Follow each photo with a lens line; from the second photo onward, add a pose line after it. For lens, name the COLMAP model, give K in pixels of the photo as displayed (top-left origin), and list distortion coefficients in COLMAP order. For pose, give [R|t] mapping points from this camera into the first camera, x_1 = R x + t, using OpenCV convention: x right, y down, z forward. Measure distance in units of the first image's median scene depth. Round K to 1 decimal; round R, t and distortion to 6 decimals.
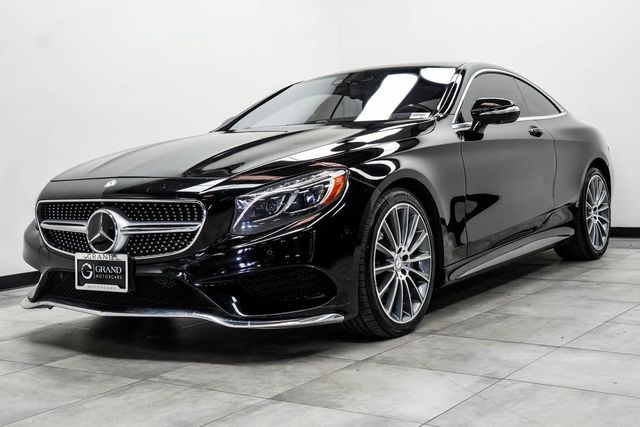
lens RADIAL K [[862.5, 0, 326.6], [0, 862.5, 219.7], [0, 0, 1]] dist [0.000443, 0.000000]
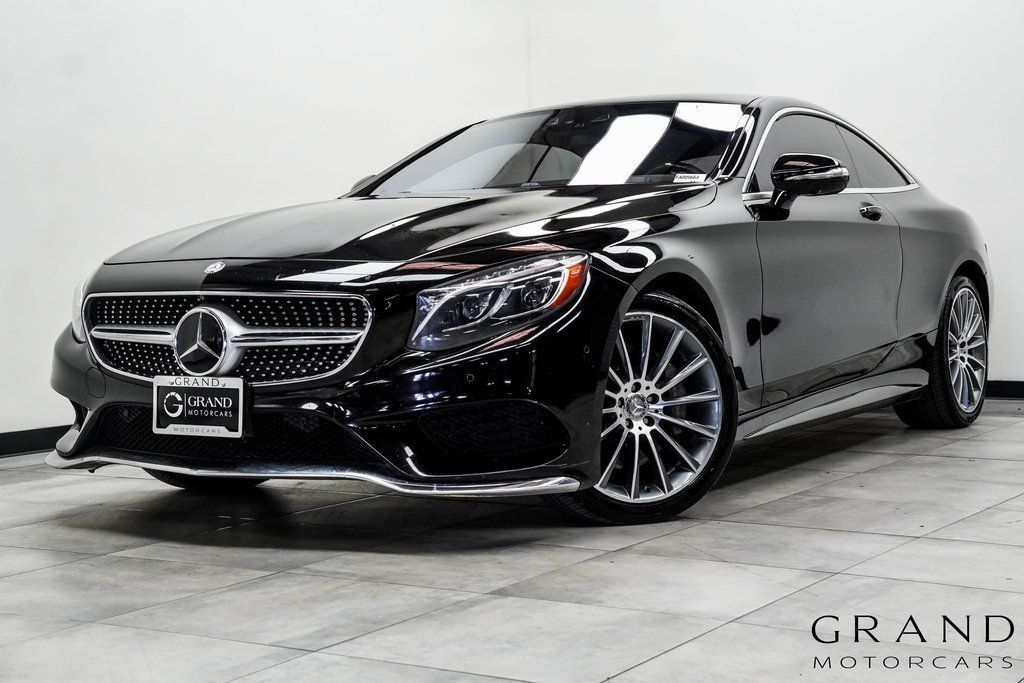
lens RADIAL K [[1566.7, 0, 507.2], [0, 1566.7, 340.4], [0, 0, 1]] dist [-0.031601, 0.000000]
pose [[0.999254, 0.024861, 0.029558, -0.069708], [-0.024107, 0.999381, -0.025615, 0.036089], [-0.030176, 0.024883, 0.999235, -0.146664]]
